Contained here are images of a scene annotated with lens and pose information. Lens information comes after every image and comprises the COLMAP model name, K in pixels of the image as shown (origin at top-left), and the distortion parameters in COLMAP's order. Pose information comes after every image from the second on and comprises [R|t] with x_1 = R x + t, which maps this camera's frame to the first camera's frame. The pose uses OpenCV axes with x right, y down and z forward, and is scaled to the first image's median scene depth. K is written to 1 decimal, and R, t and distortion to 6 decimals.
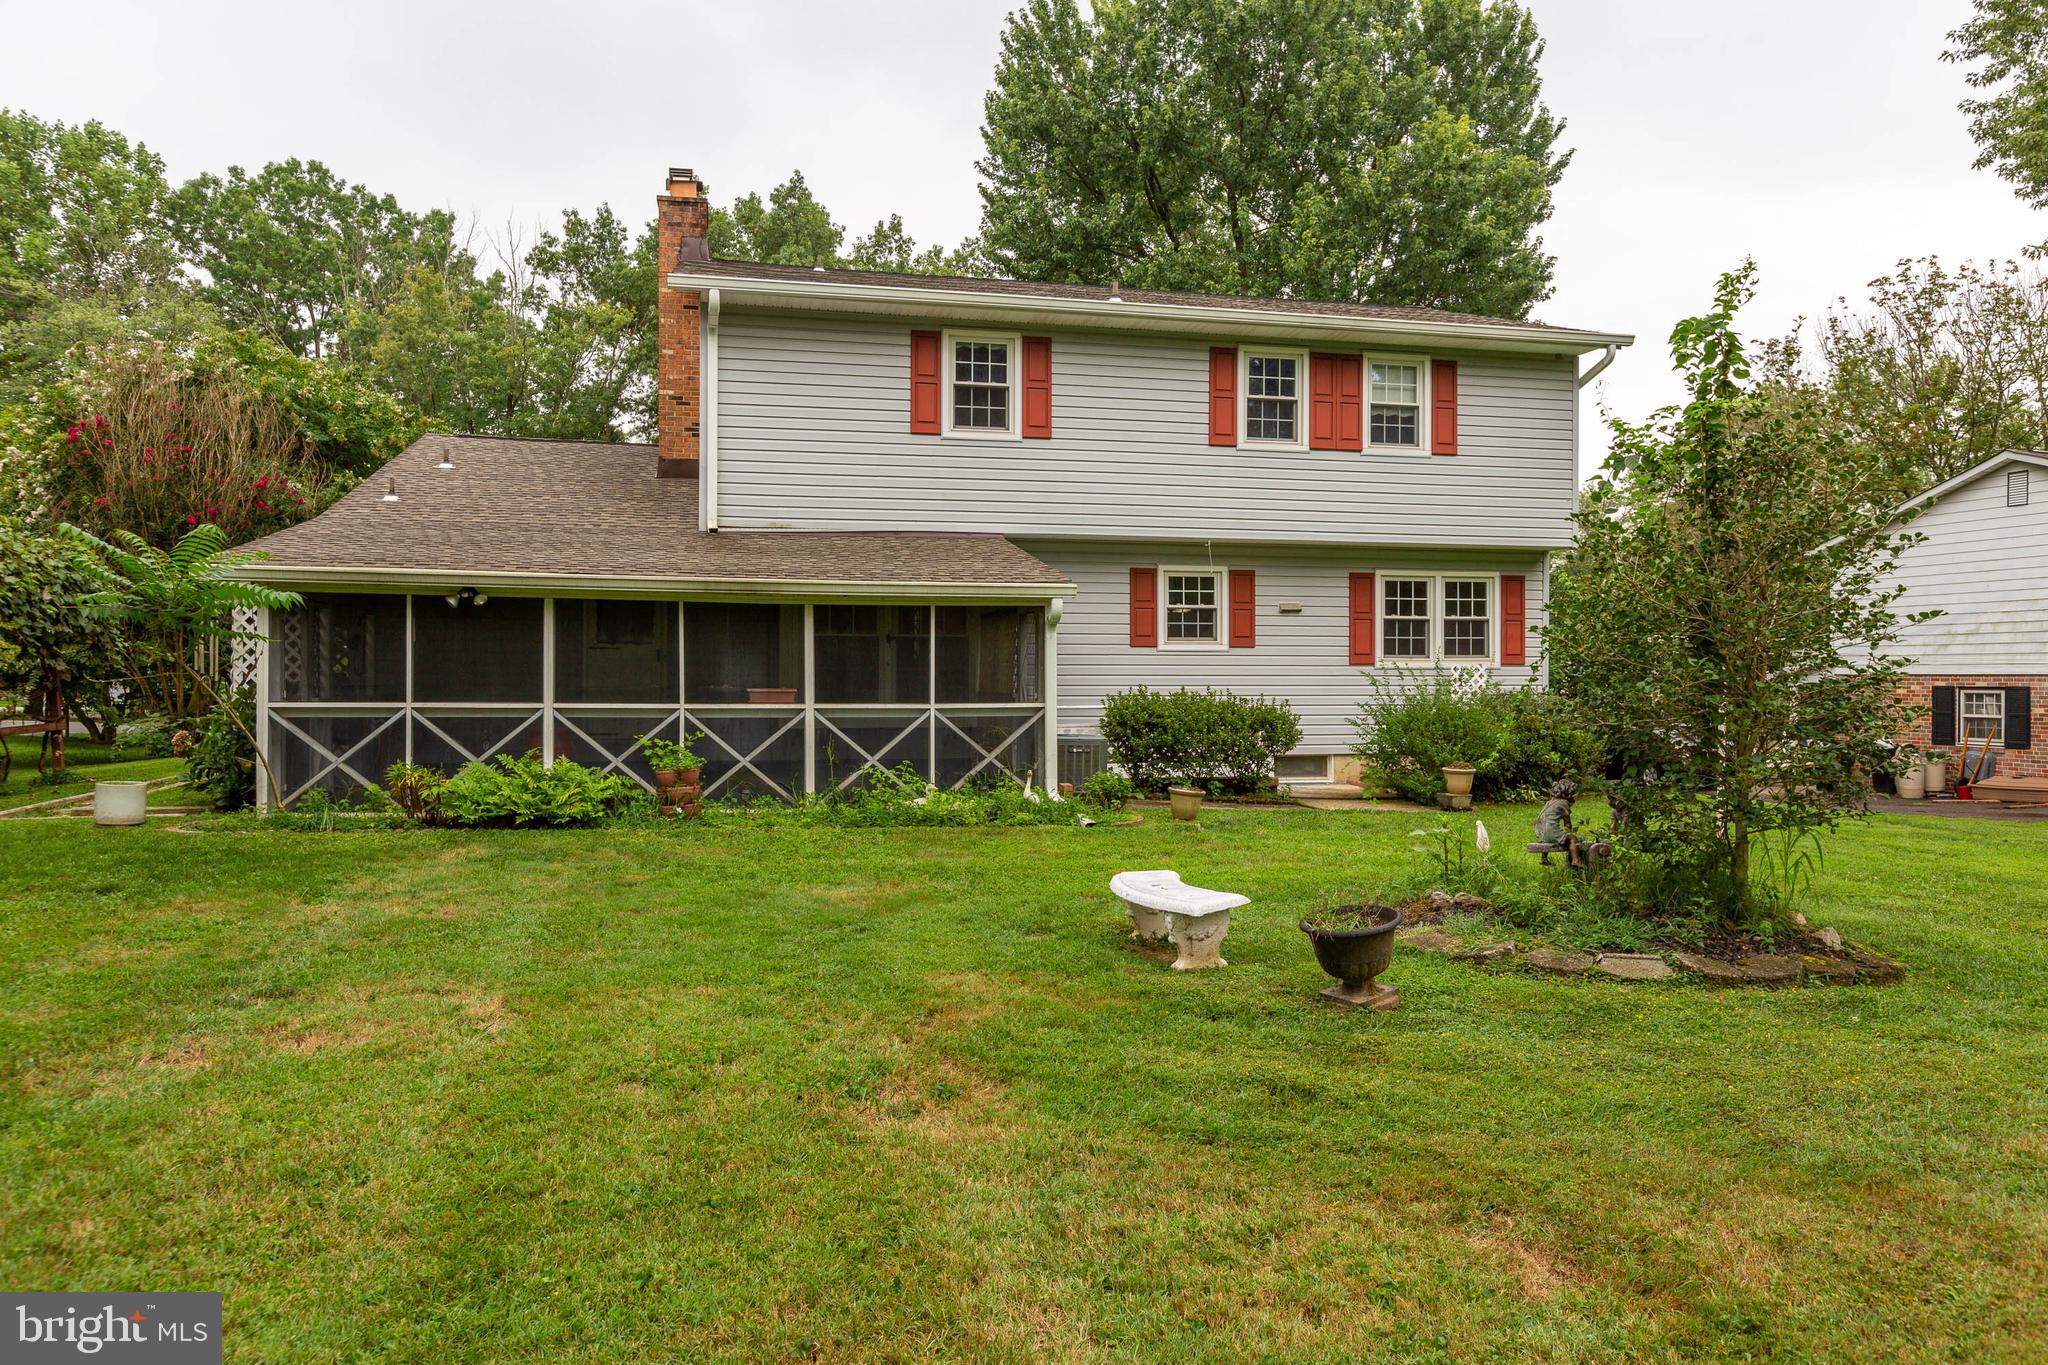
lens RADIAL K [[1346.9, 0, 1026.2], [0, 1346.9, 668.5], [0, 0, 1]] dist [0.001649, 0.000694]
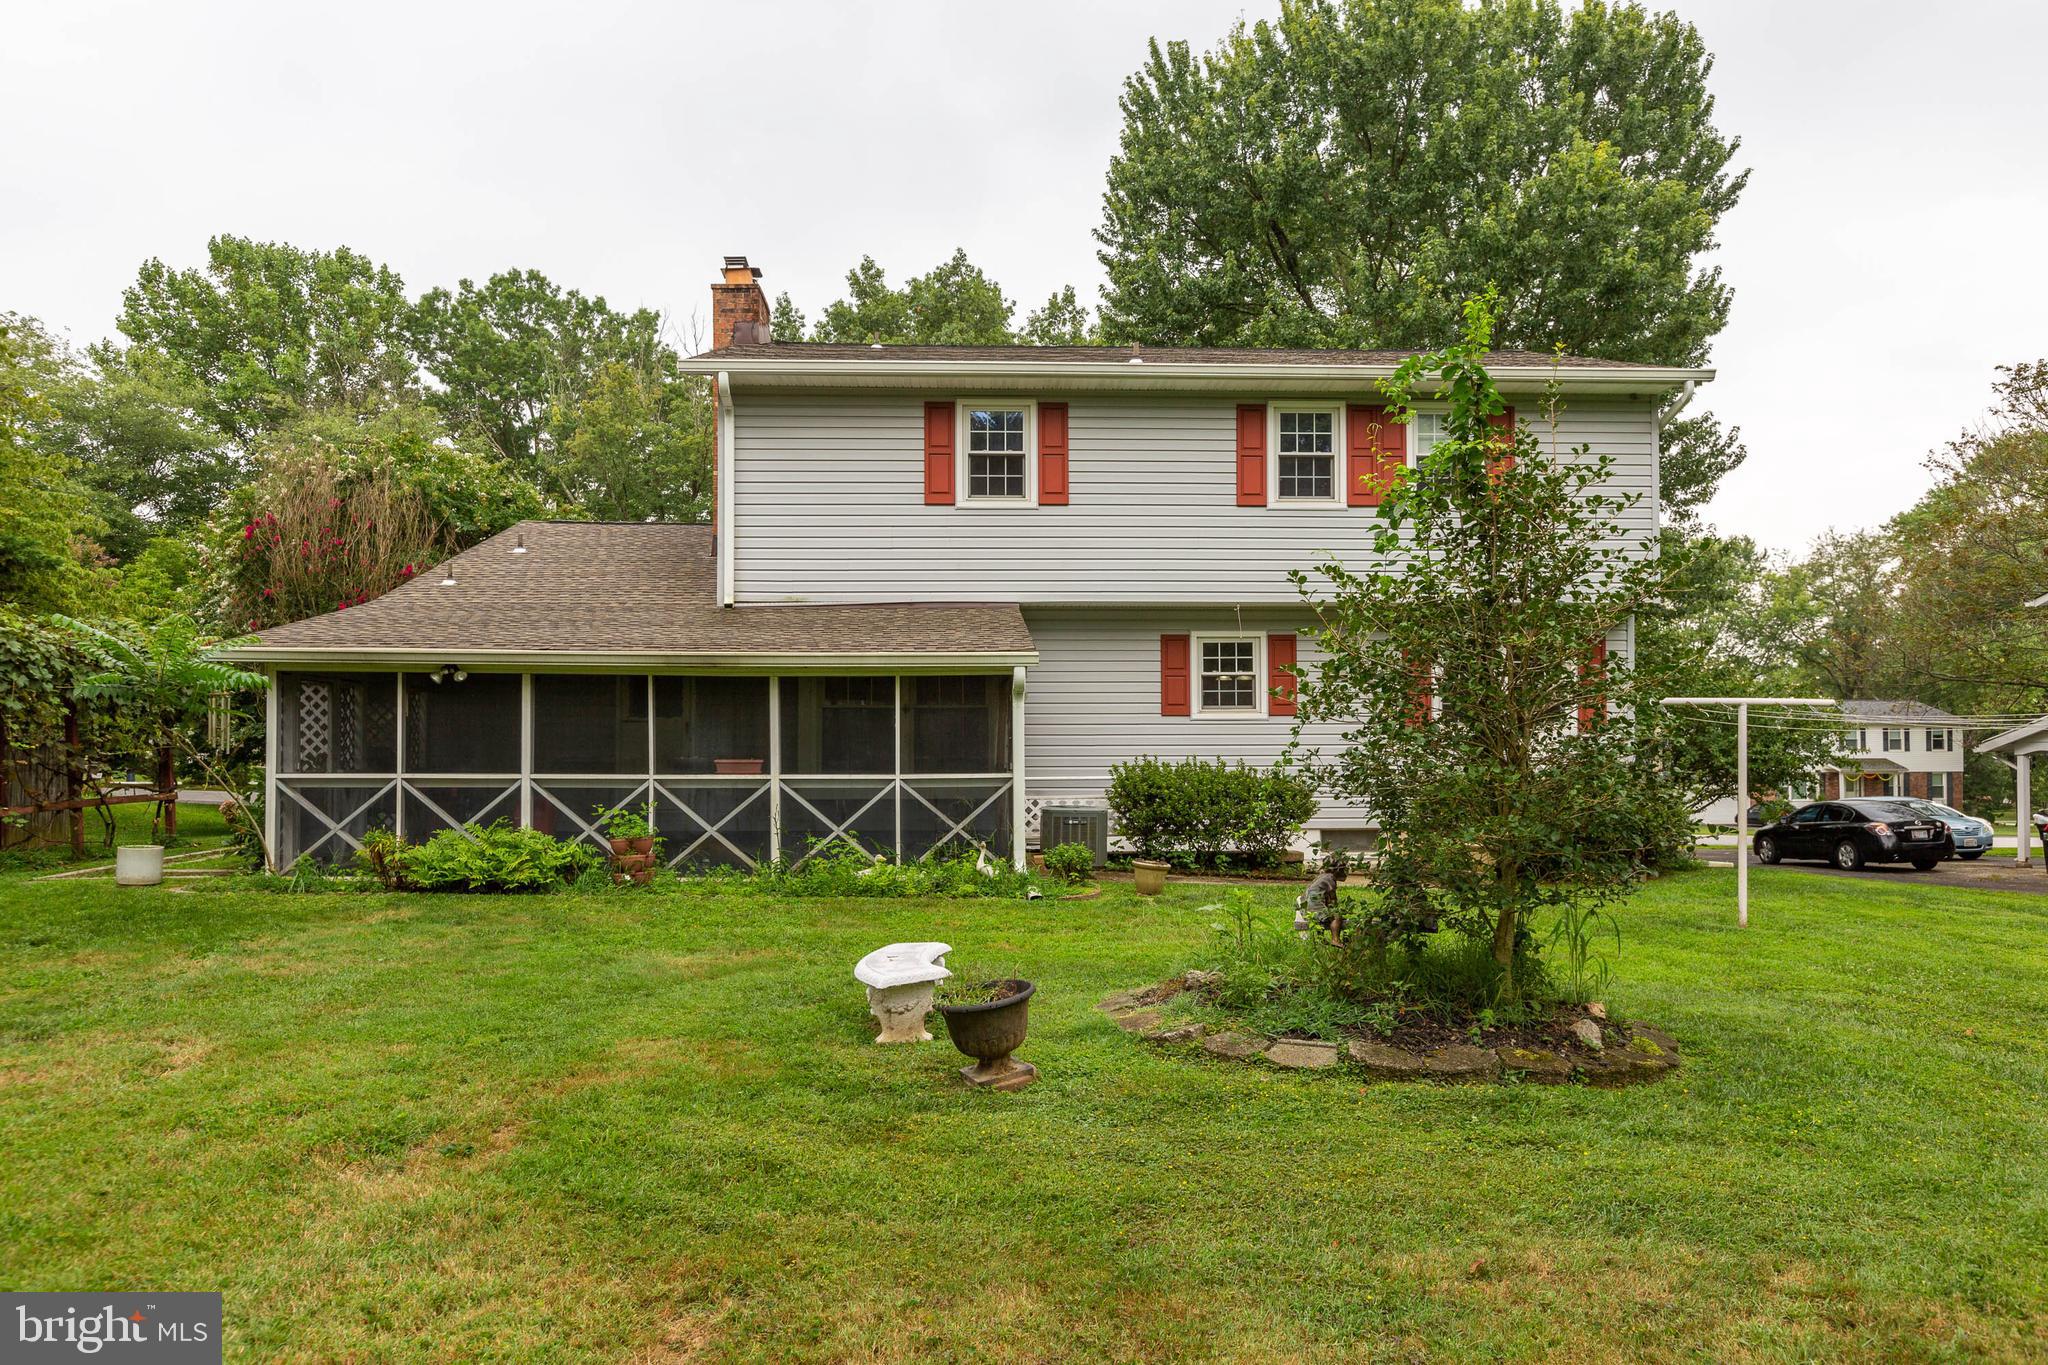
lens RADIAL K [[1366.5, 0, 1026.4], [0, 1366.5, 714.8], [0, 0, 1]] dist [0.002230, -0.000513]
pose [[0.985162, -0.008773, -0.171402, 0.148647], [0.005435, 0.999787, -0.019933, 0.002178], [0.171540, 0.018706, 0.985000, 0.014031]]
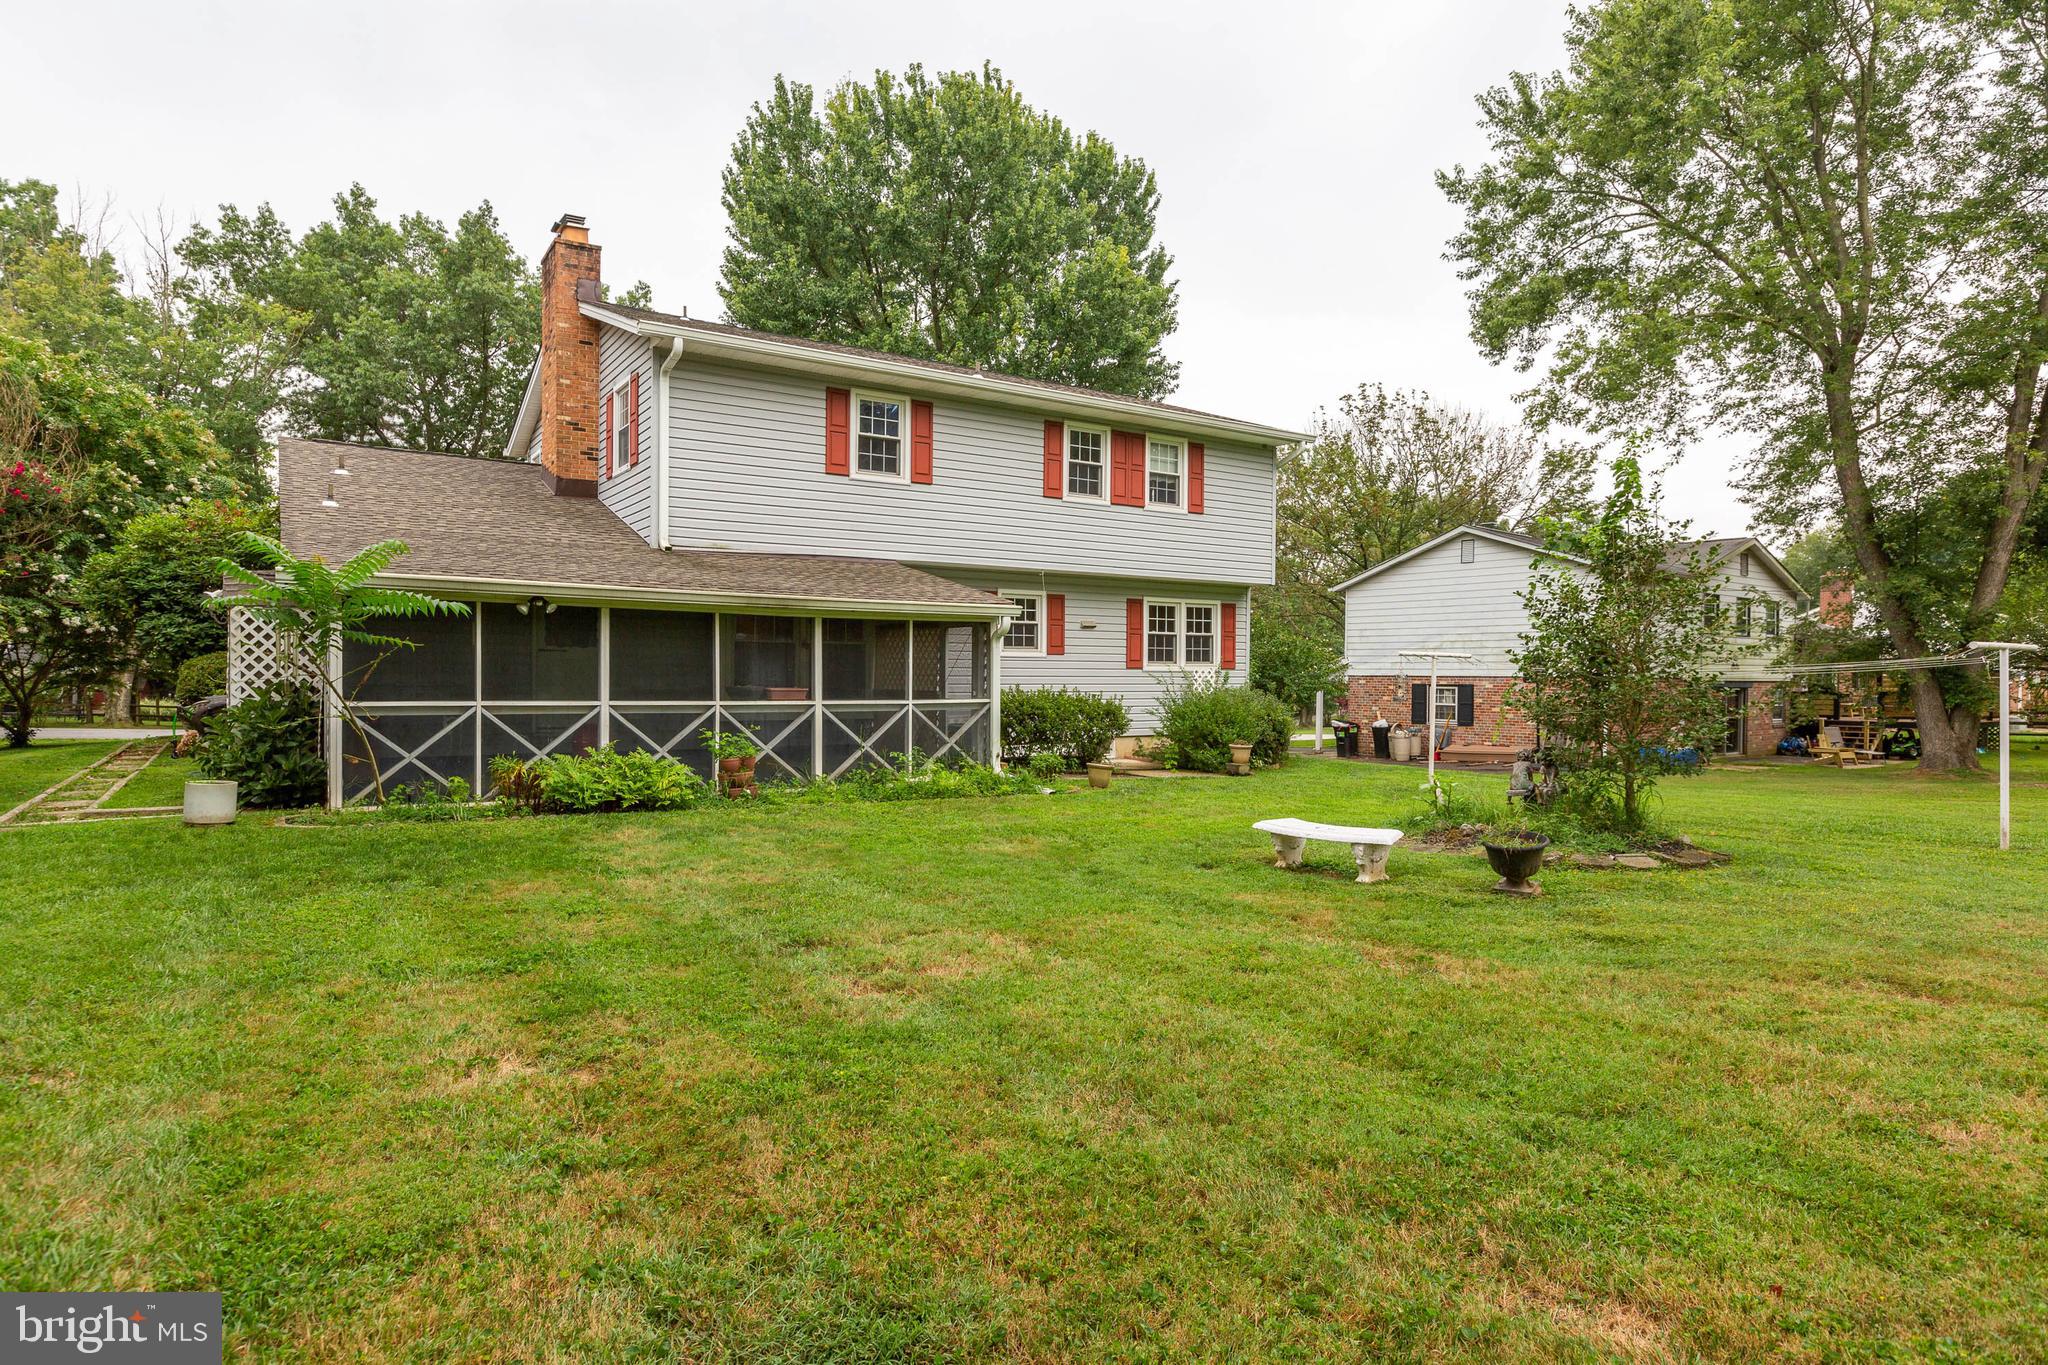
lens RADIAL K [[1140.3, 0, 1024.0], [0, 1140.3, 682.5], [0, 0, 1]] dist [-0.002813, 0.000108]
pose [[0.935438, 0.001233, 0.353489, -0.256204], [-0.006394, 0.999889, 0.013432, -0.003355], [-0.353433, -0.014825, 0.935342, -0.010399]]
